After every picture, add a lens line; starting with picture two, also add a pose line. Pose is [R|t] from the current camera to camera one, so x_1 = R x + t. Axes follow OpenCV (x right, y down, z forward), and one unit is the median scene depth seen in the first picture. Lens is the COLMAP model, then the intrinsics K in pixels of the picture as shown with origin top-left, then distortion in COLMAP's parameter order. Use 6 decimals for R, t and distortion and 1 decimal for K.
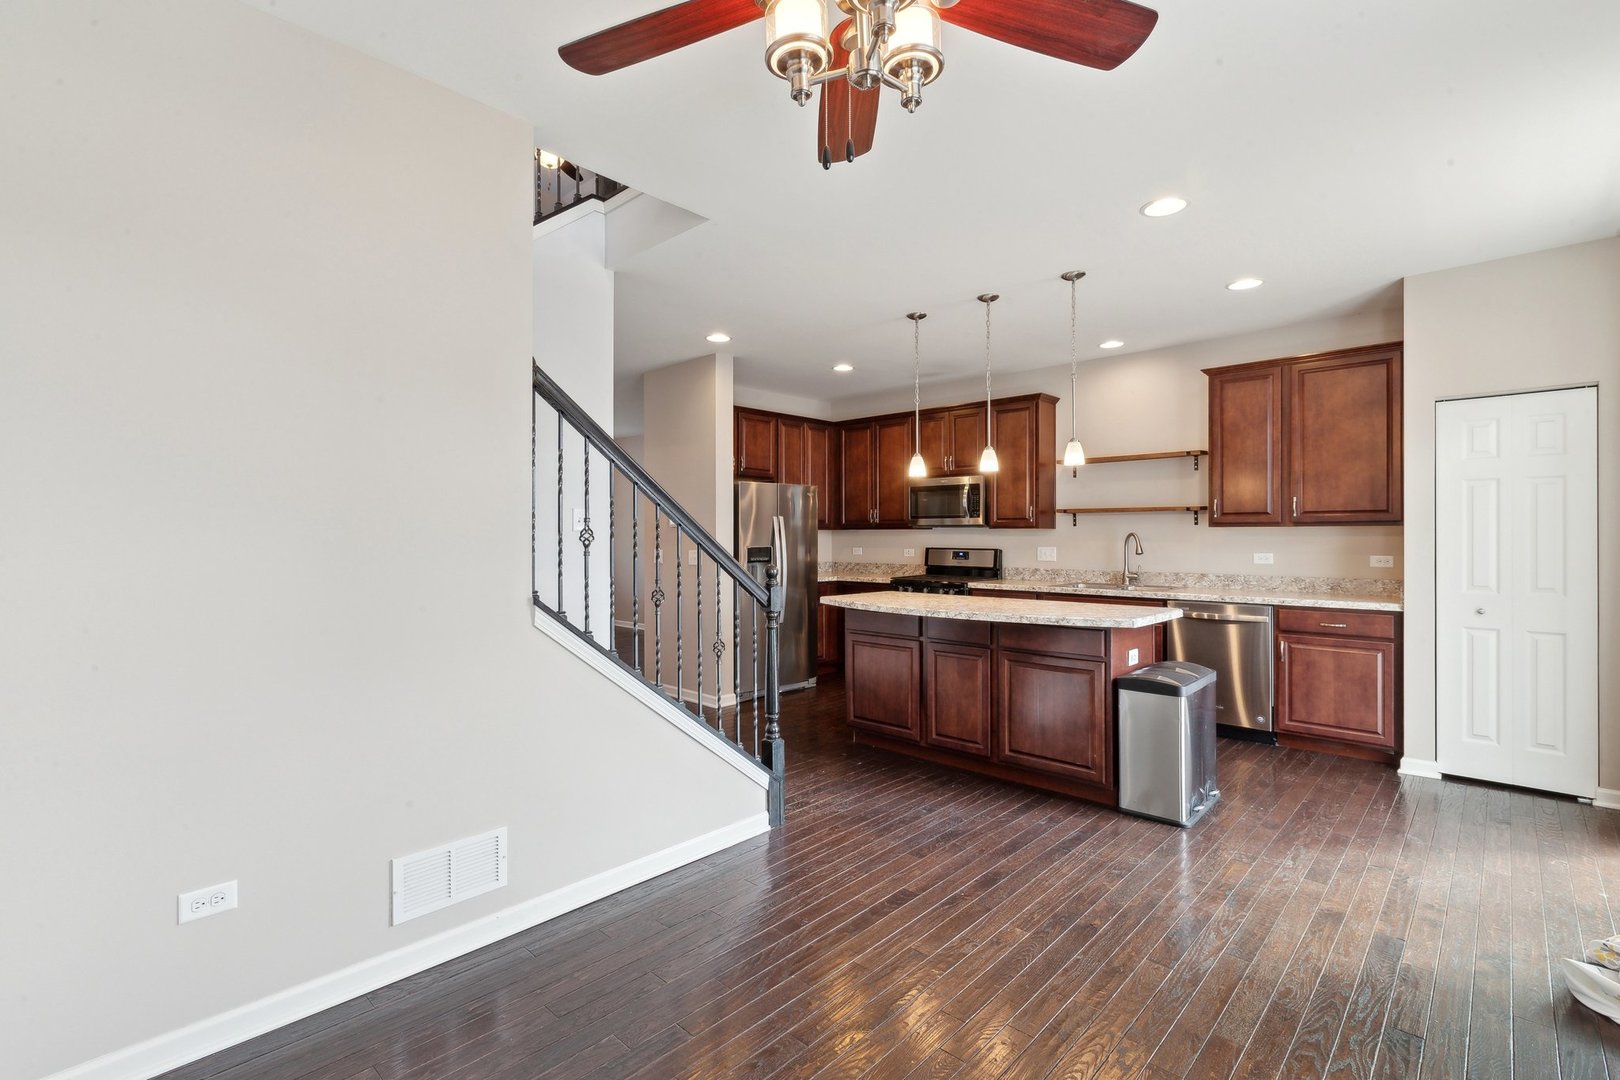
lens RADIAL K [[738.2, 0, 807.9], [0, 738.2, 531.5], [0, 0, 1]] dist [0.004423, -0.002740]
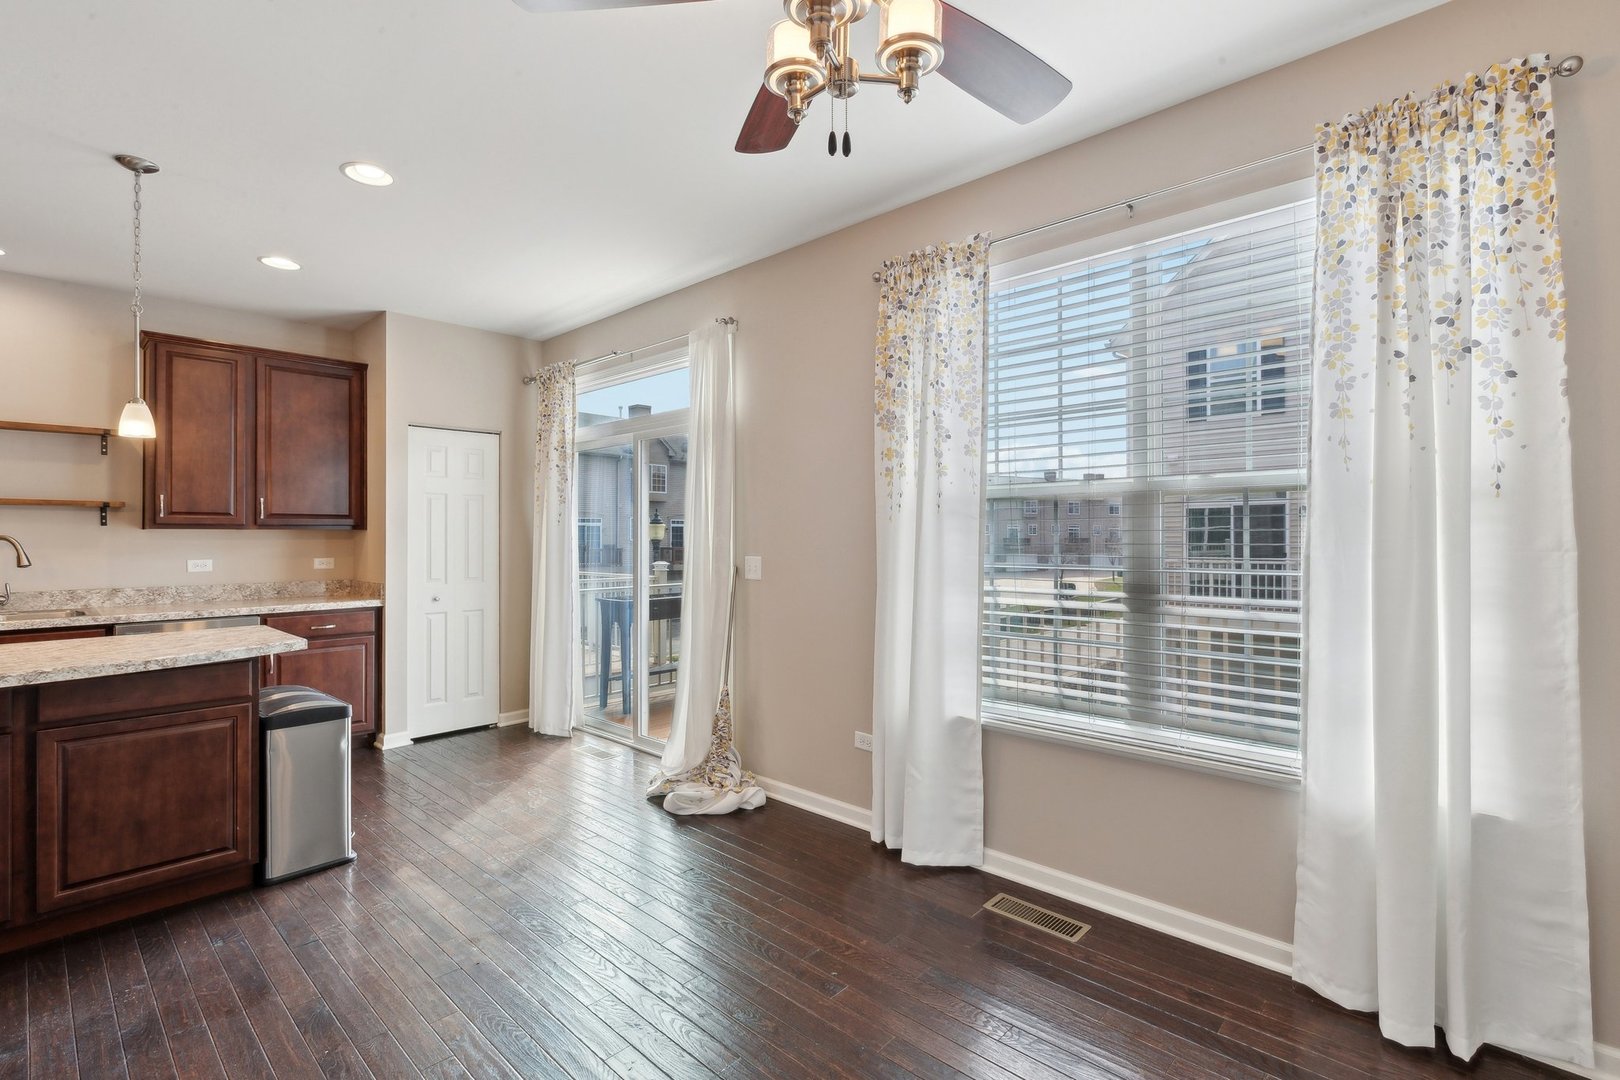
lens RADIAL K [[738.2, 0, 797.4], [0, 738.2, 532.5], [0, 0, 1]] dist [0.004423, -0.002740]
pose [[-0.005310, 0.009530, 0.999940, -0.286036], [-0.003016, 0.999950, -0.009546, 0.003880], [-0.999981, -0.003066, -0.005281, 0.327450]]
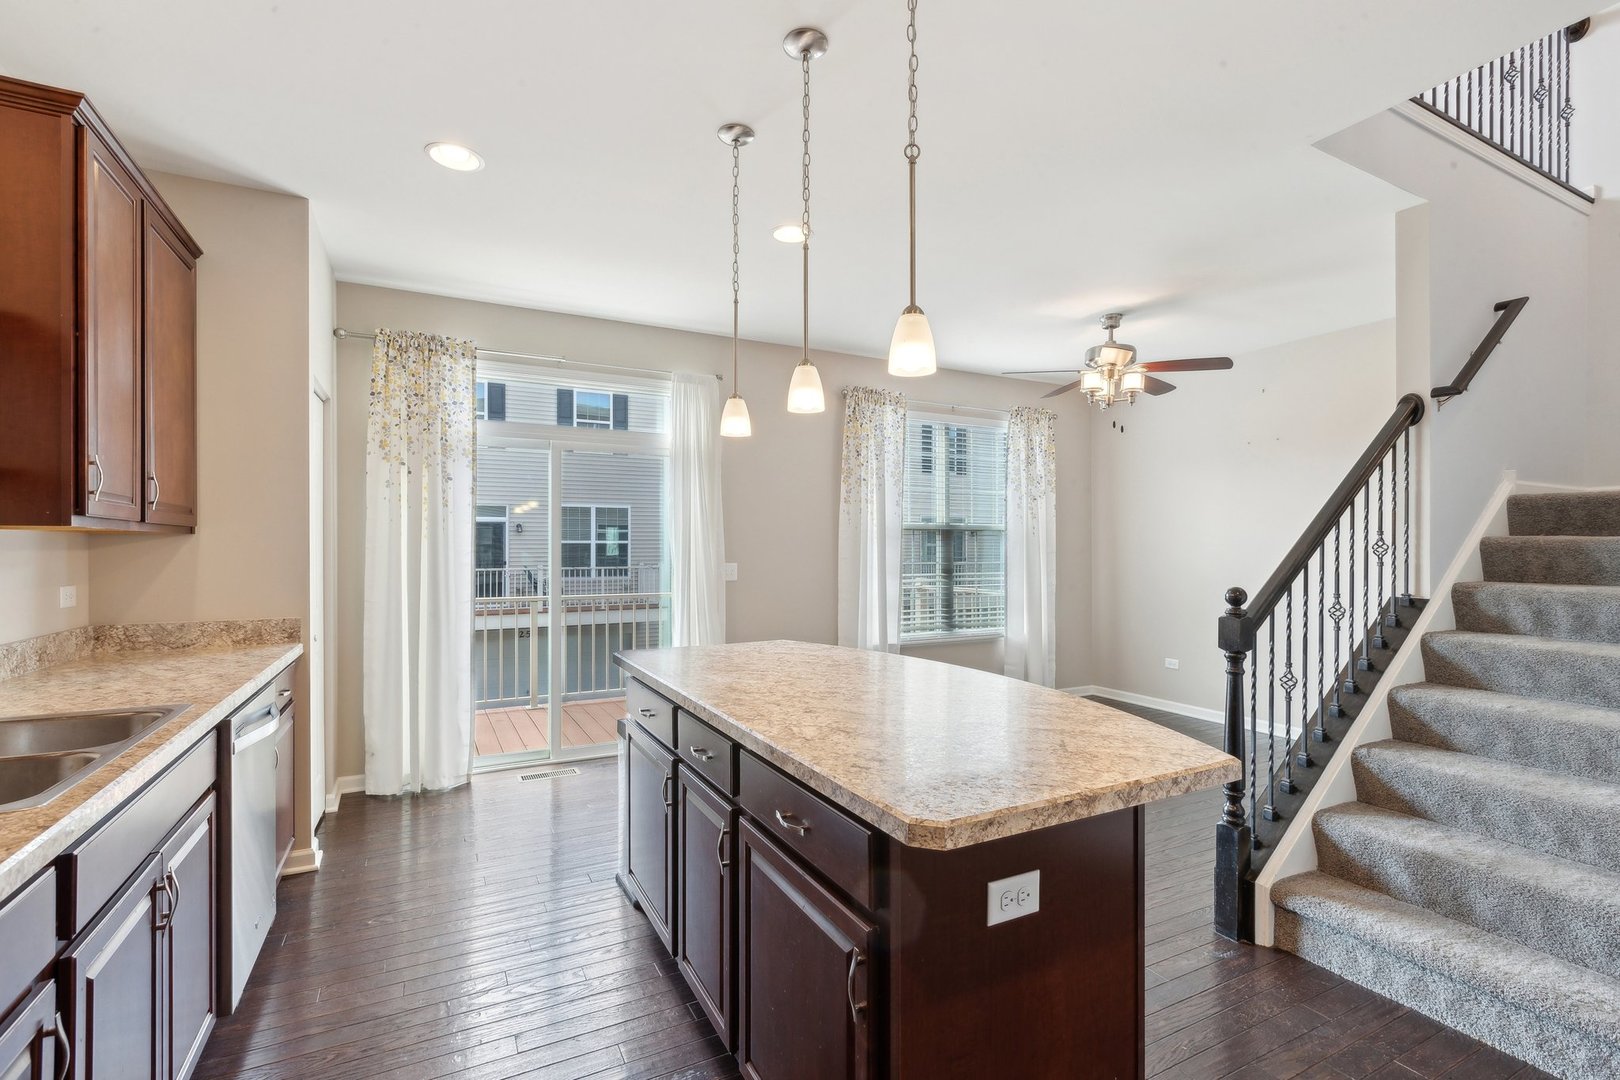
lens RADIAL K [[738.2, 0, 808.8], [0, 738.2, 542.9], [0, 0, 1]] dist [0.004423, -0.002740]
pose [[-0.948349, 0.003710, 0.317206, 0.085836], [-0.000234, 0.999923, -0.012397, 0.007080], [-0.317228, -0.011831, -0.948276, 1.342747]]
